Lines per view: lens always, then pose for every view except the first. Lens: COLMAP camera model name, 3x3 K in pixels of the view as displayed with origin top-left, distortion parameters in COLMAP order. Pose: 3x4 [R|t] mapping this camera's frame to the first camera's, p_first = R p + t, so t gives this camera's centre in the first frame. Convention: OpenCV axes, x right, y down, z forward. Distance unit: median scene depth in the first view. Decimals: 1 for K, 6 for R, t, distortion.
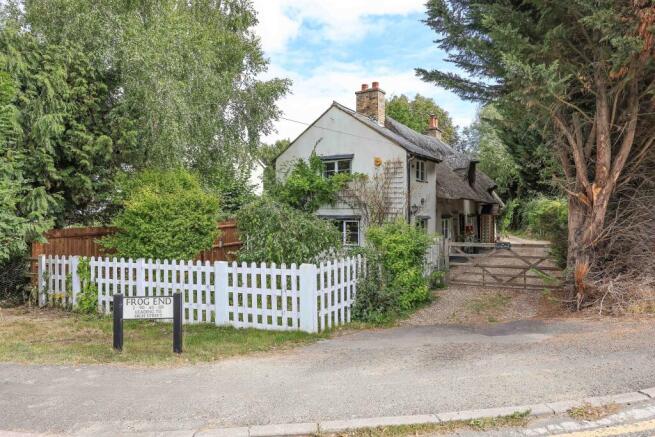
lens RADIAL K [[410.9, 0, 326.9], [0, 410.9, 217.0], [0, 0, 1]] dist [0.000335, -0.000004]
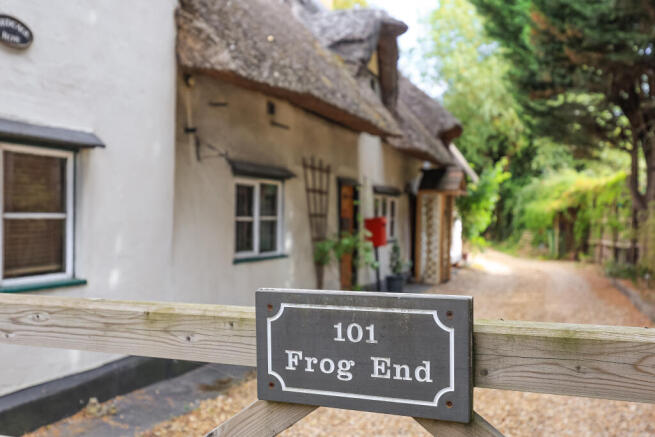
lens RADIAL K [[665.7, 0, 327.8], [0, 665.7, 218.9], [0, 0, 1]] dist [0.006399, 0.000000]
pose [[0.983566, 0.014367, 0.179978, 0.172024], [-0.013421, 0.999889, -0.006472, 0.021549], [-0.180051, 0.003950, 0.983649, 0.387590]]
